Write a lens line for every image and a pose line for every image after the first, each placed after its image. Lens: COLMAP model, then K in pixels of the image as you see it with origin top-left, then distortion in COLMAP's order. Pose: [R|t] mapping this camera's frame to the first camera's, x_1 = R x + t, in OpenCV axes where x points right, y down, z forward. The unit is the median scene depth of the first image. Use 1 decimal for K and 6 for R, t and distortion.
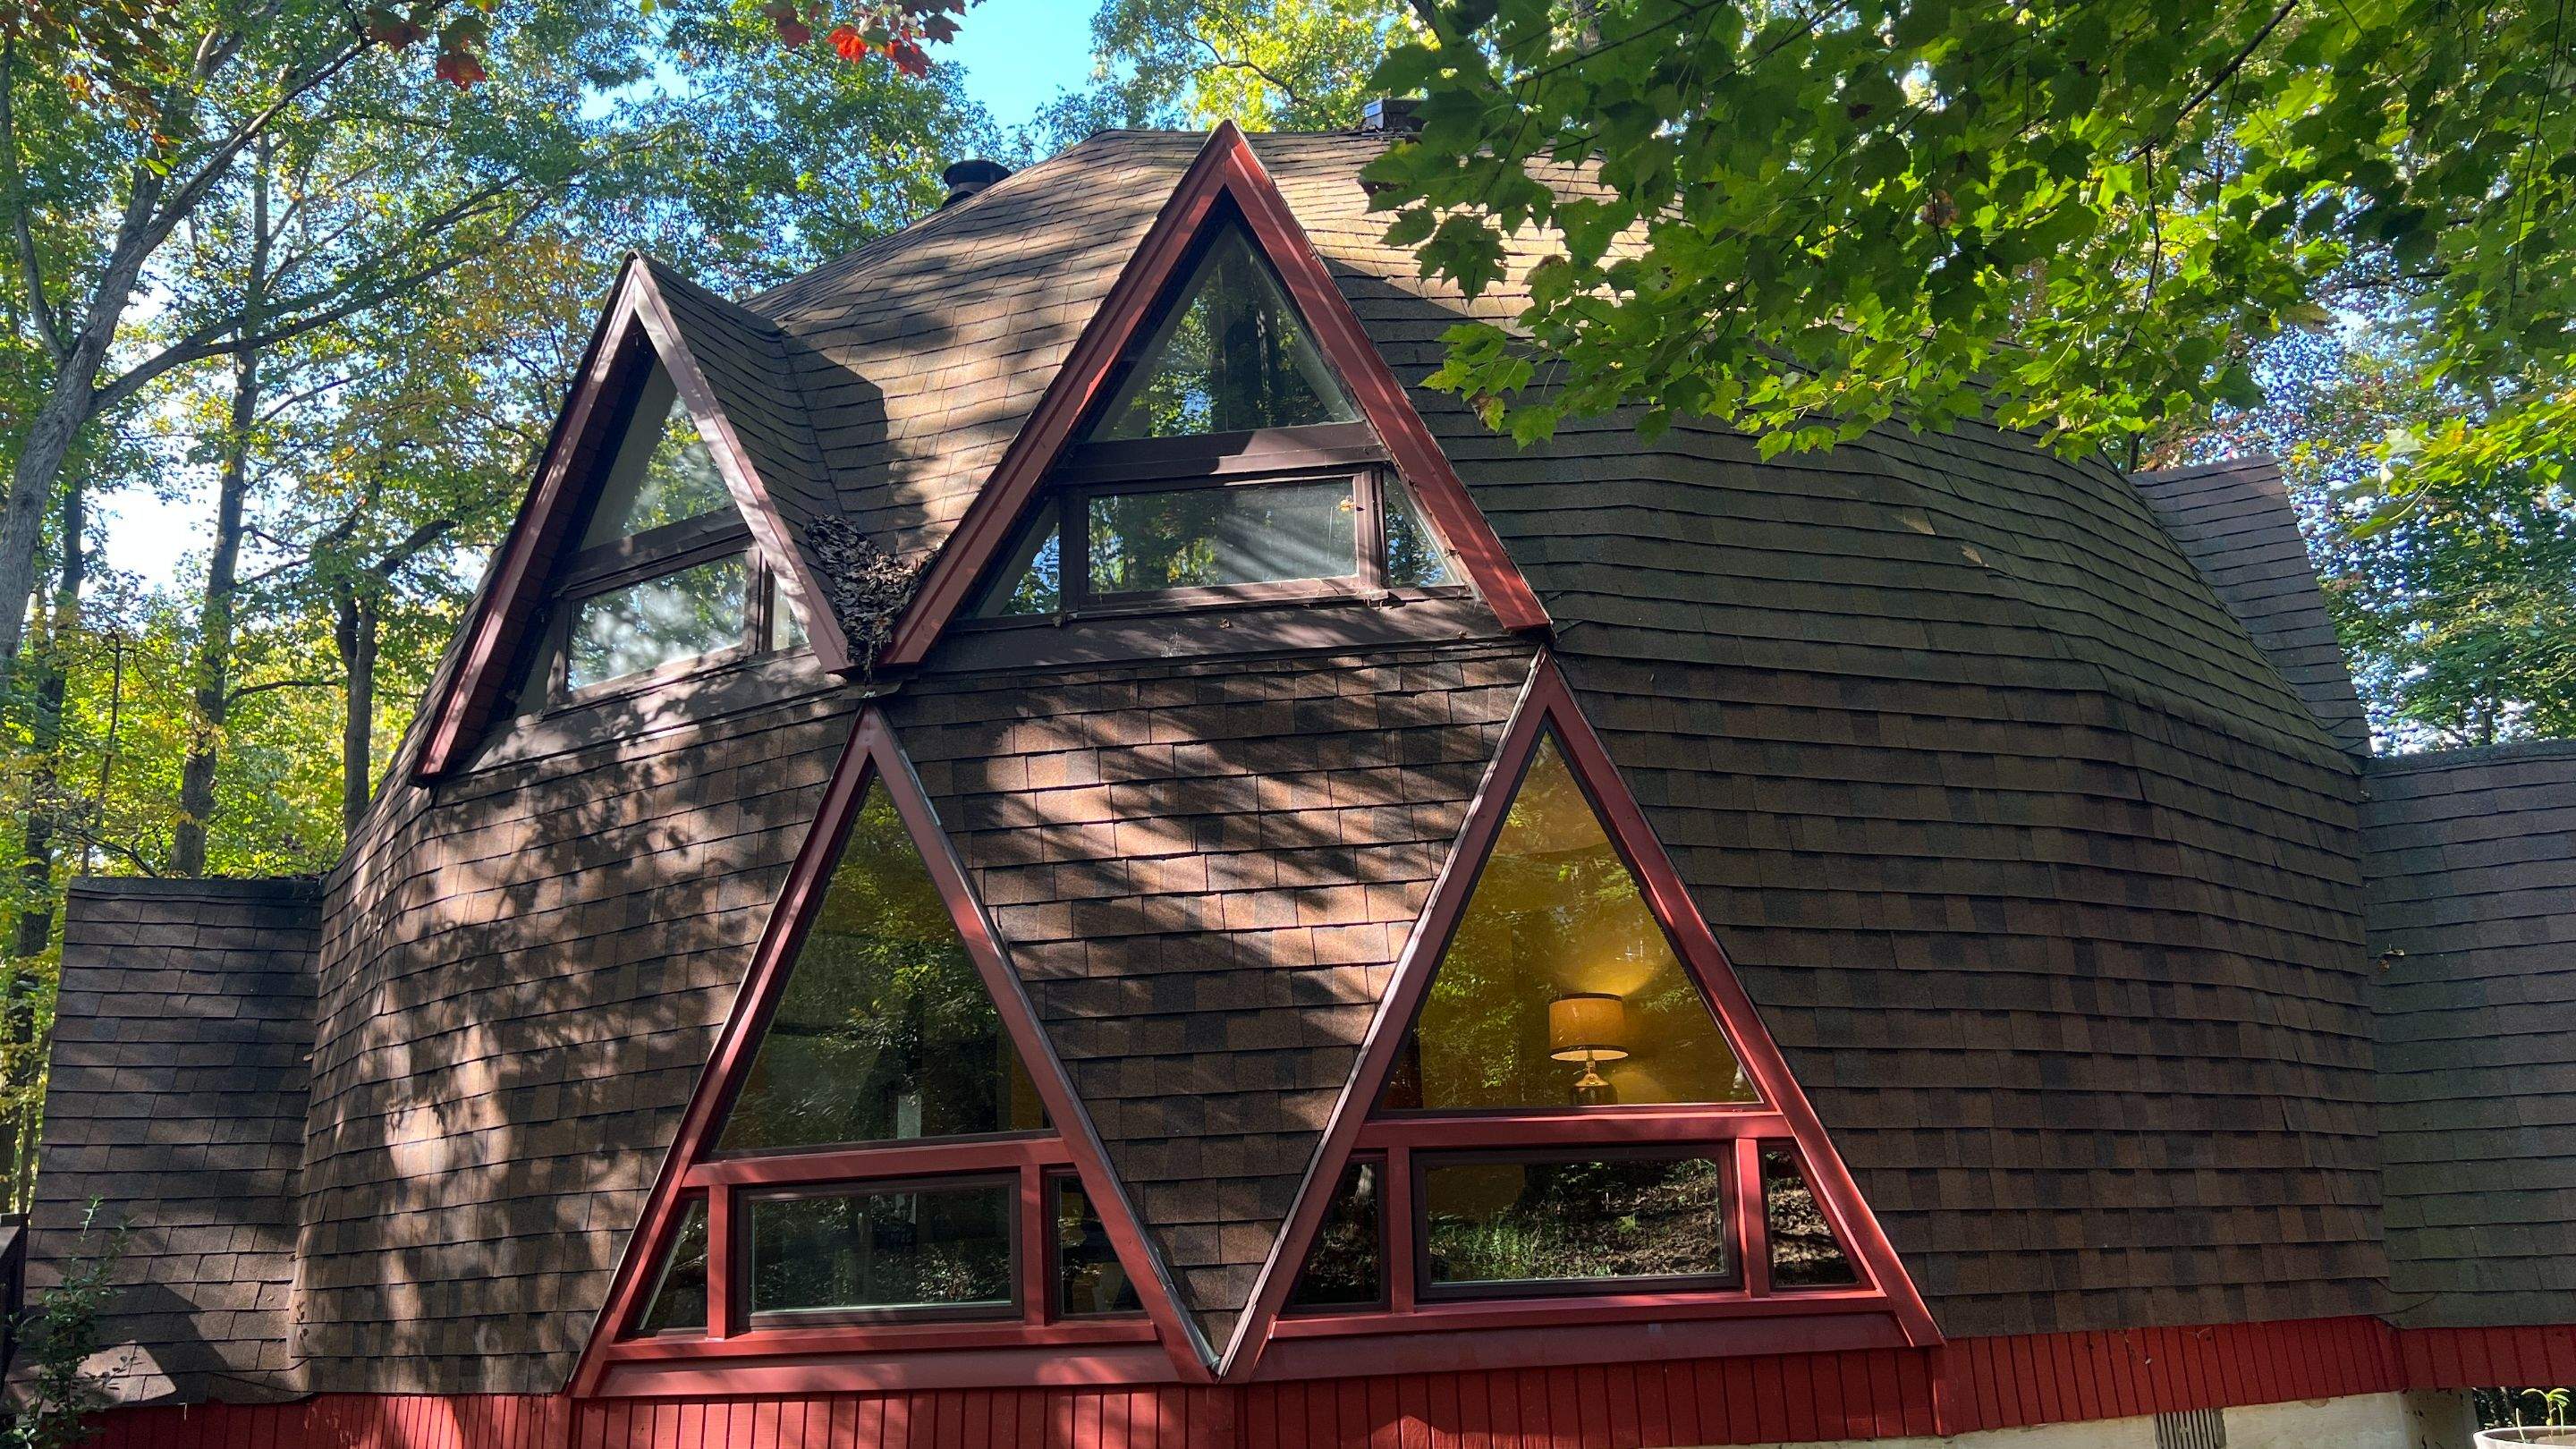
lens RADIAL K [[1917.3, 0, 1313.9], [0, 1917.3, 725.8], [0, 0, 1]] dist [0.056123, -0.051257]
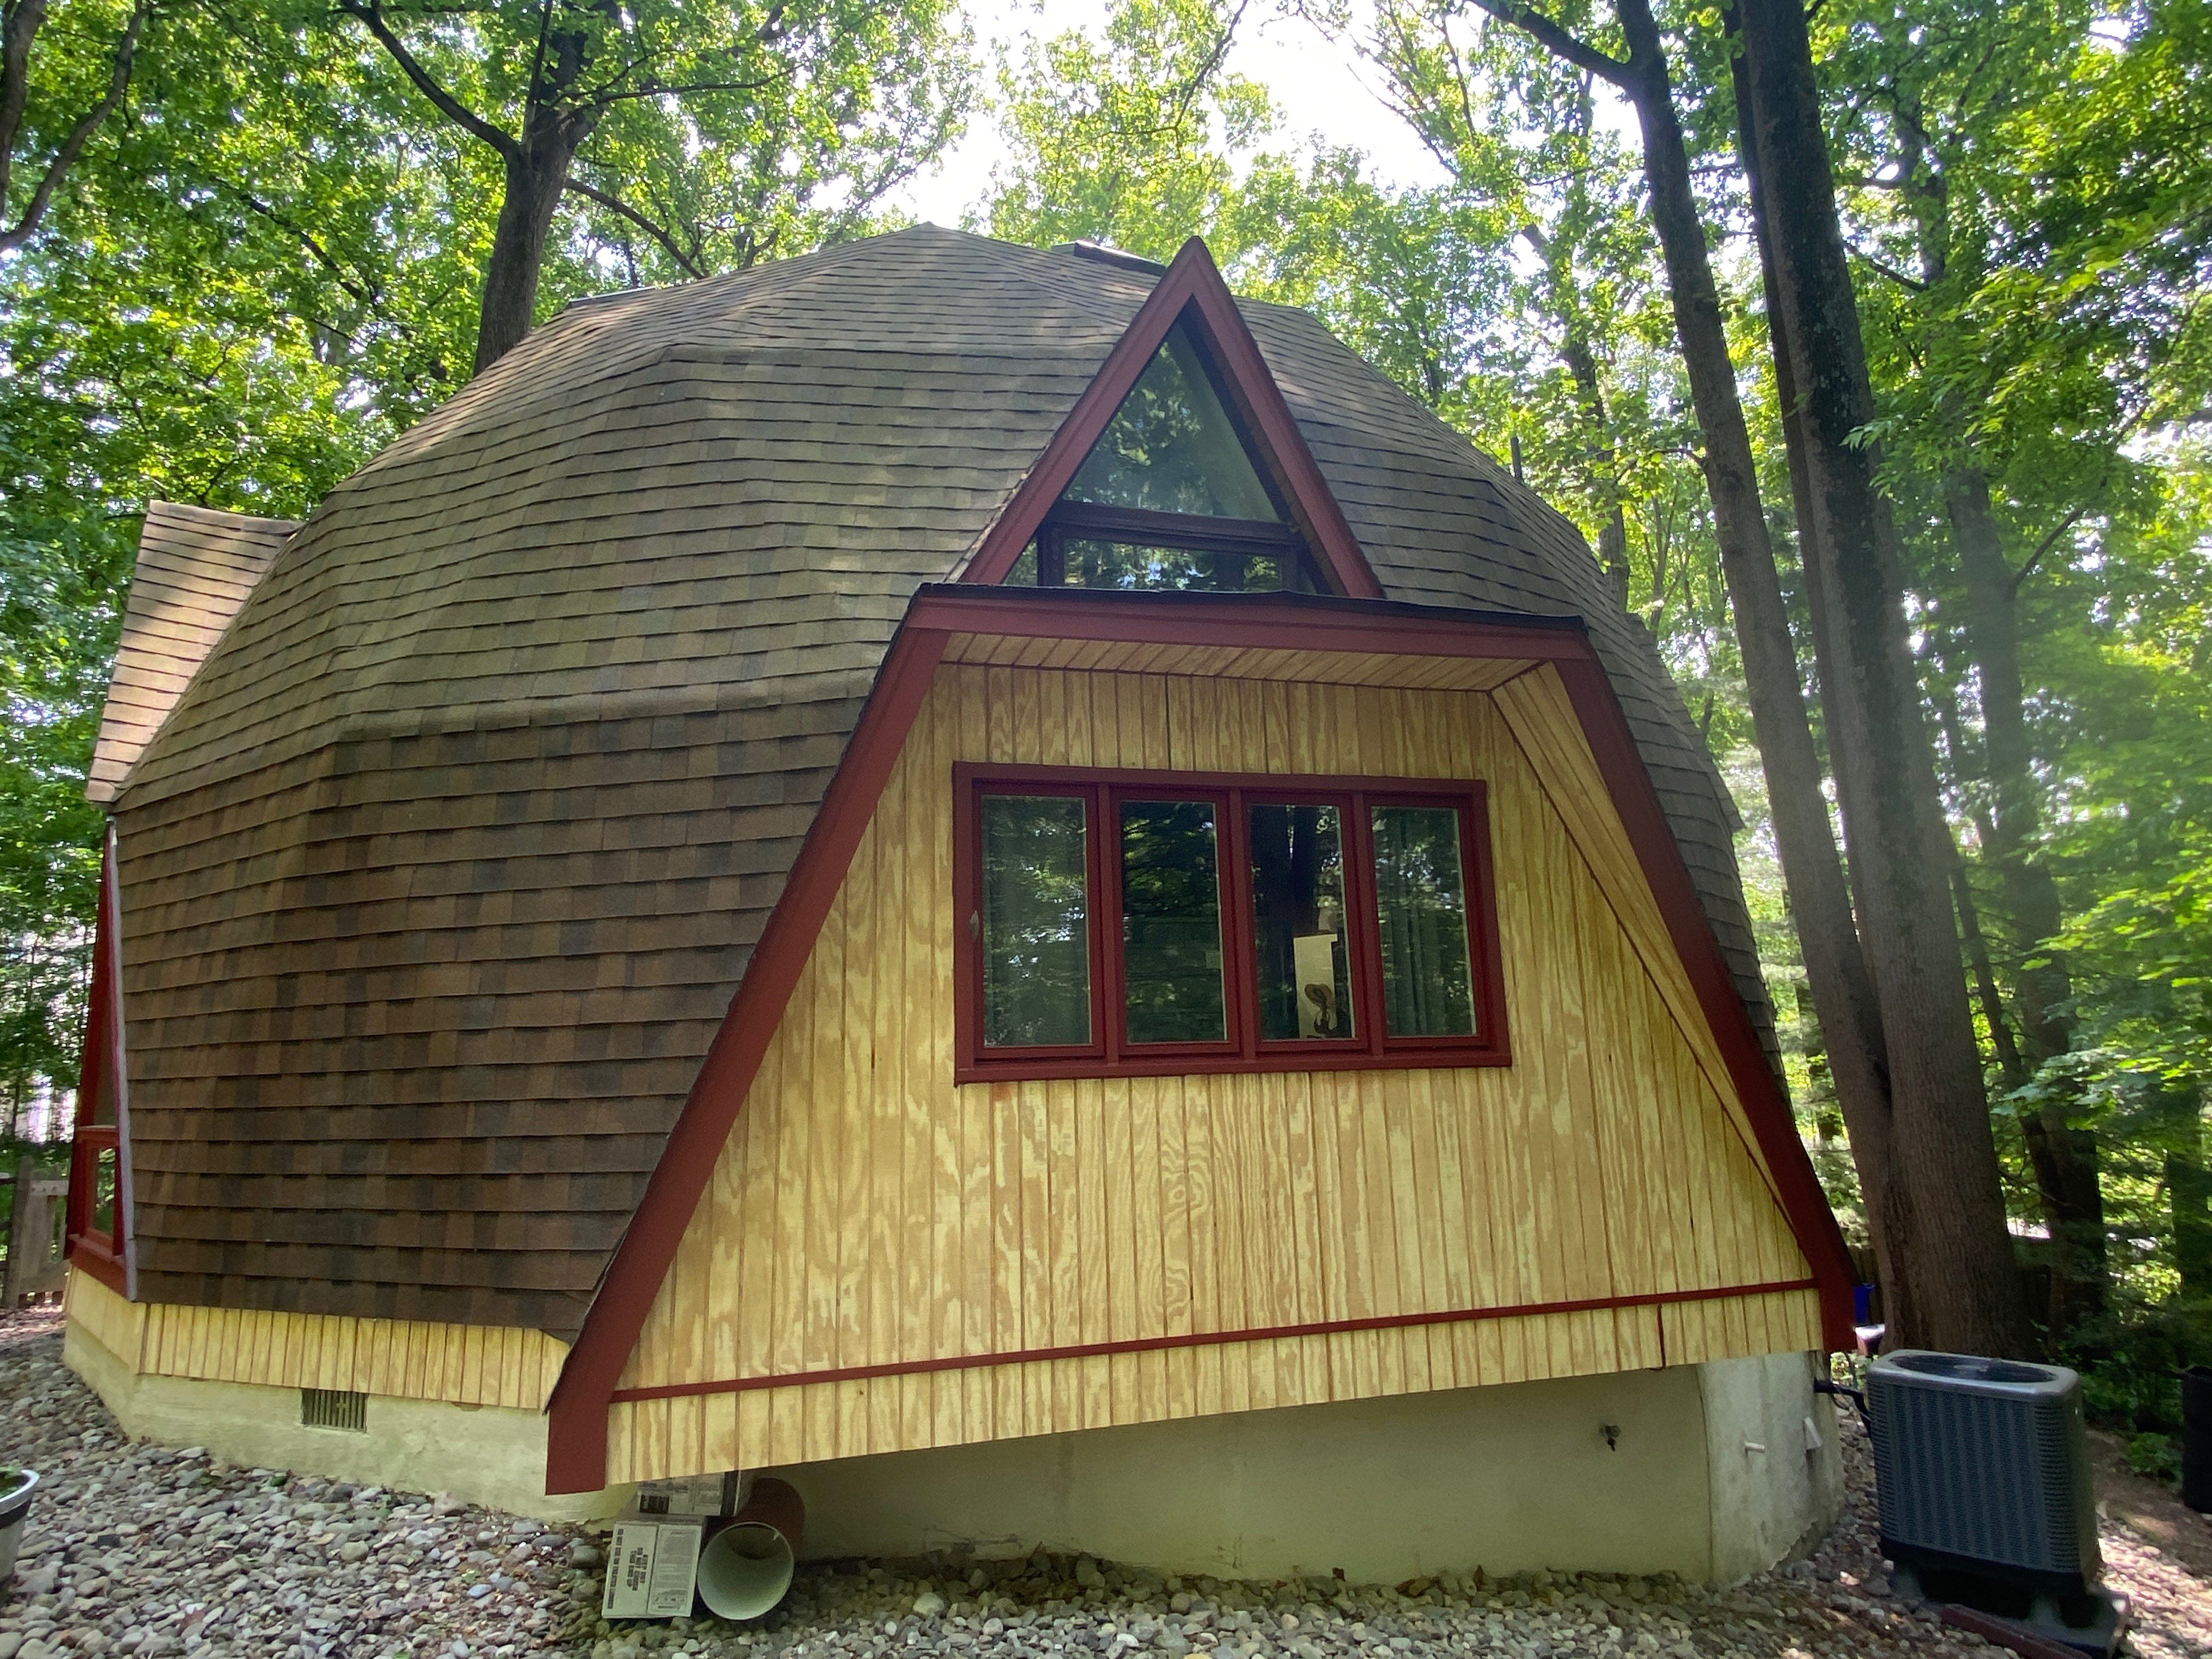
lens RADIAL K [[1265.8, 0, 1098.6], [0, 1265.8, 830.8], [0, 0, 1]] dist [0.025775, -0.028622]
pose [[0.618964, -0.127998, -0.774919, 1.296330], [0.223438, 0.974561, 0.017496, 0.121973], [0.752967, -0.183976, 0.631818, 0.904293]]
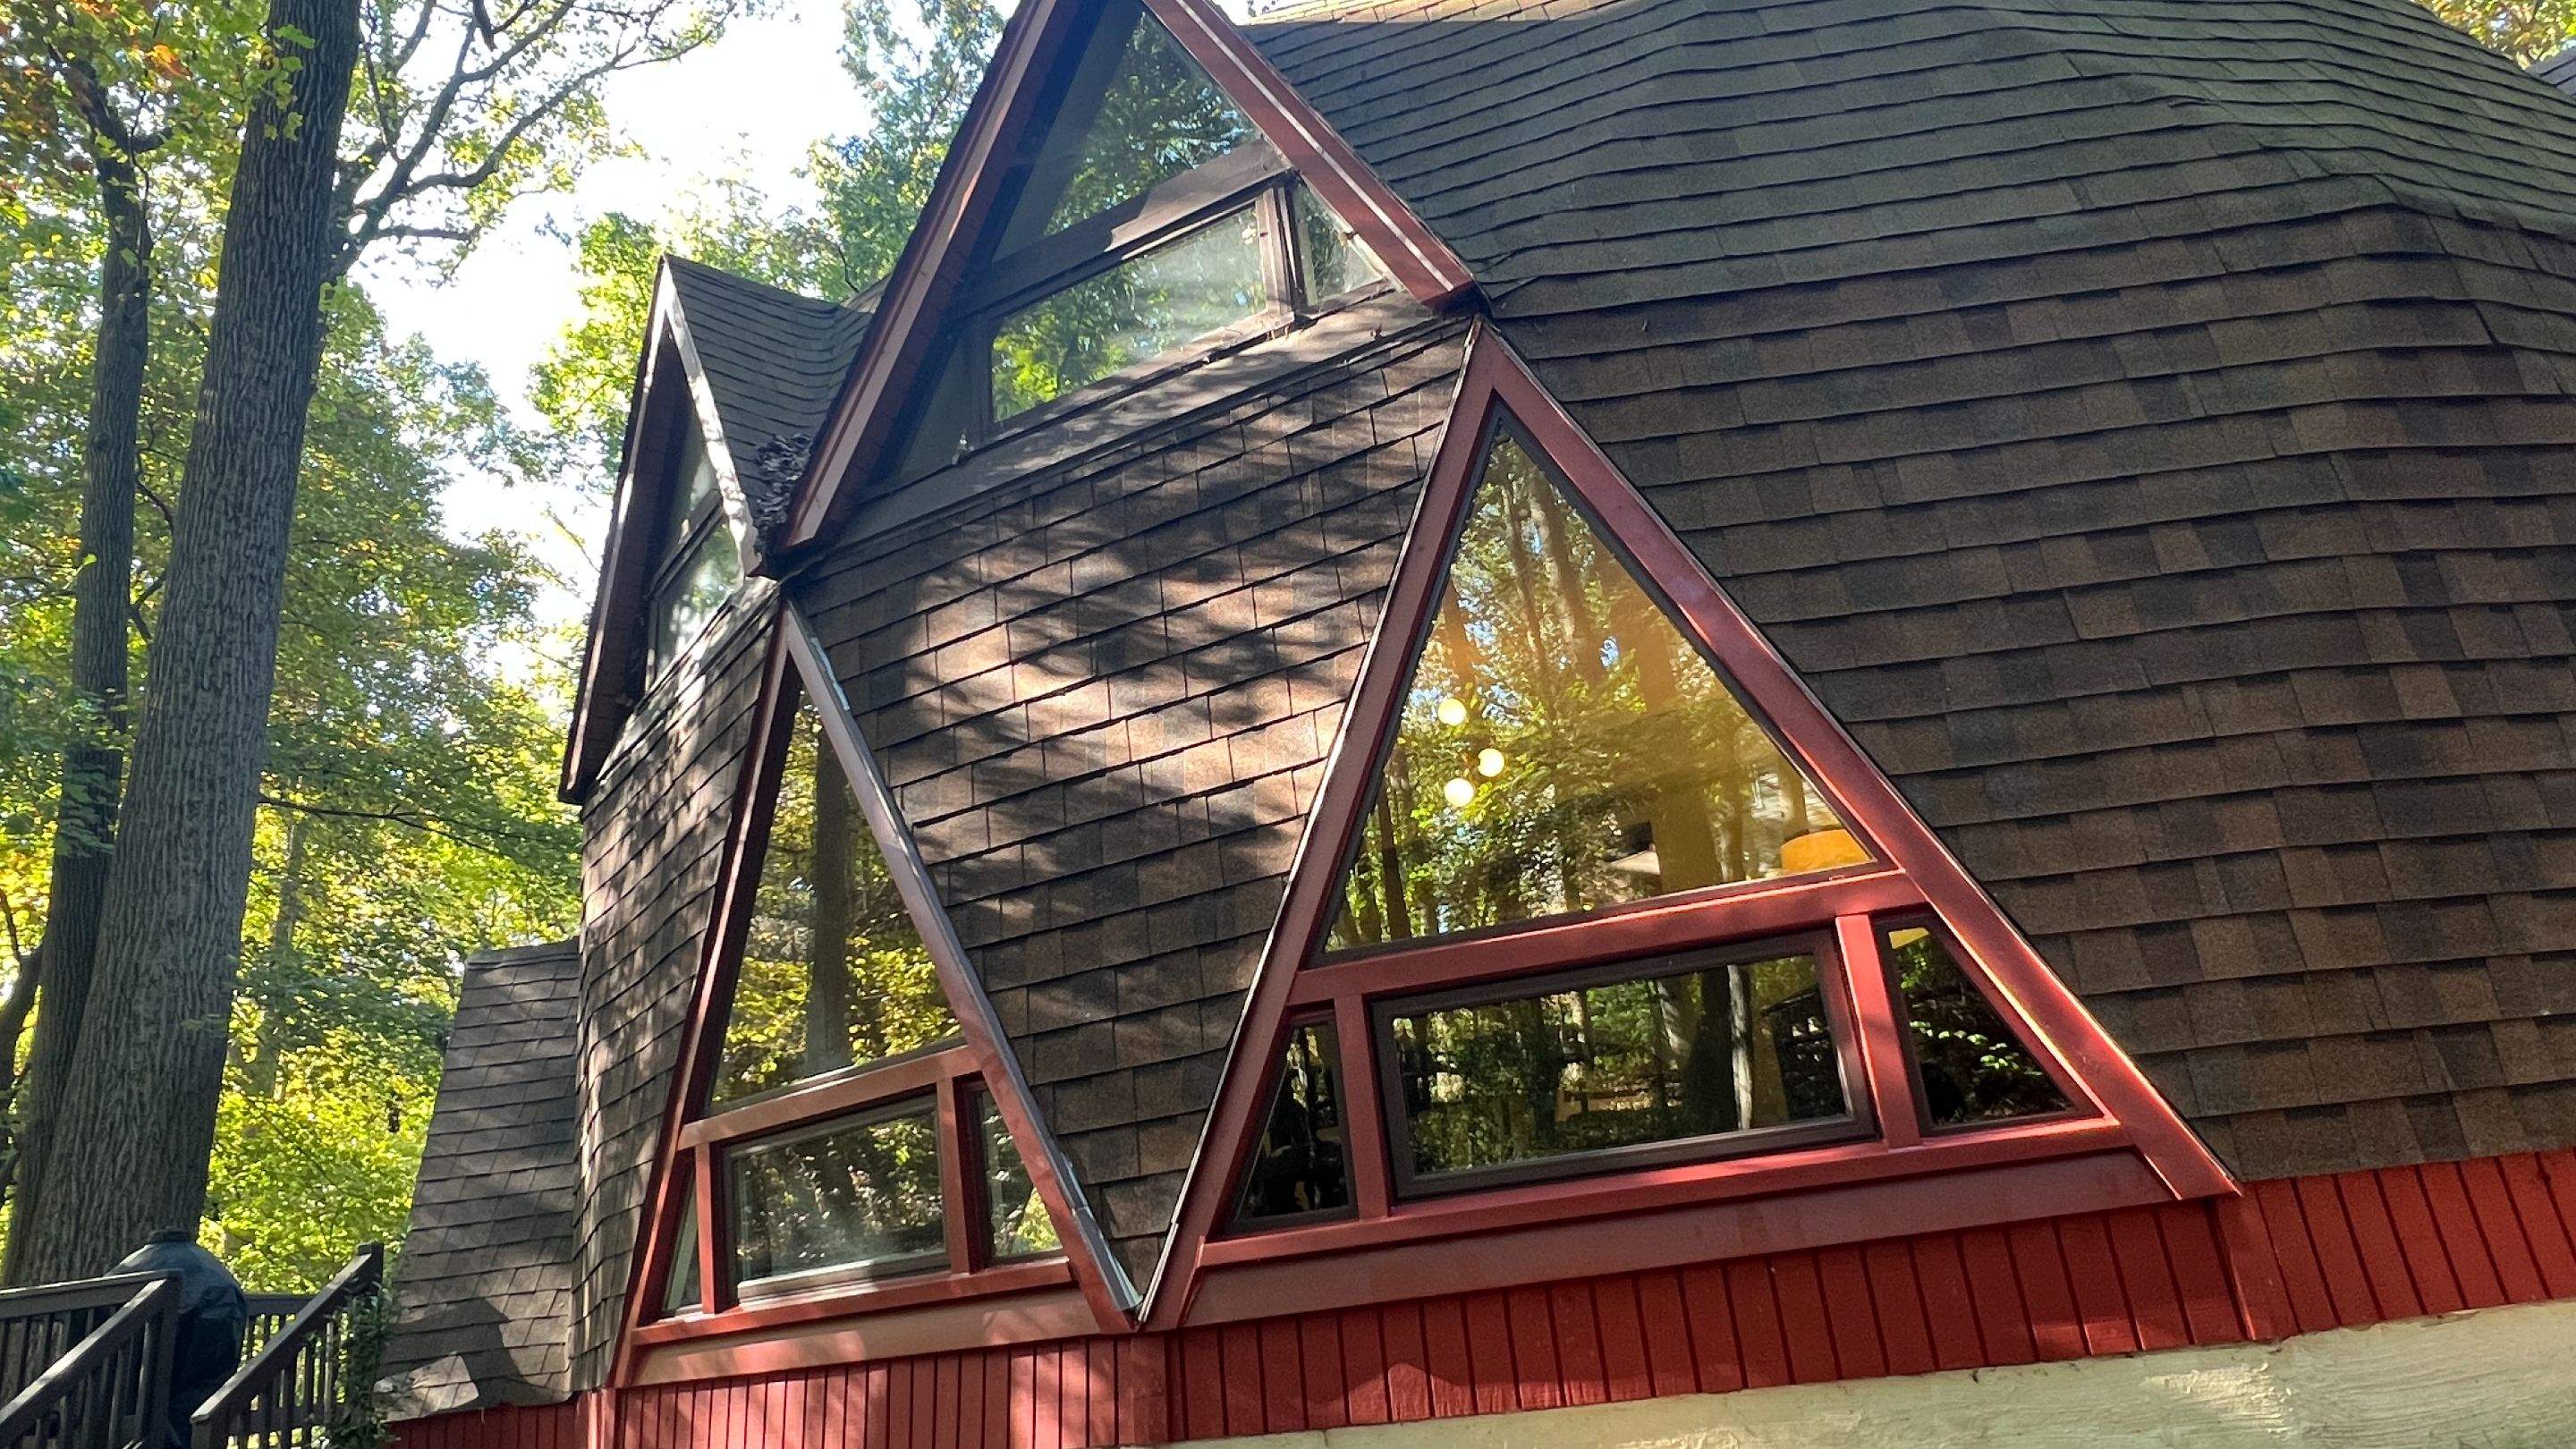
lens RADIAL K [[1577.5, 0, 1306.0], [0, 1577.5, 740.2], [0, 0, 1]] dist [-0.004651, 0.004220]
pose [[0.923364, -0.188527, -0.334450, 0.221137], [0.173187, 0.981998, -0.075403, 0.147838], [0.342645, 0.011702, 0.939392, 0.381018]]
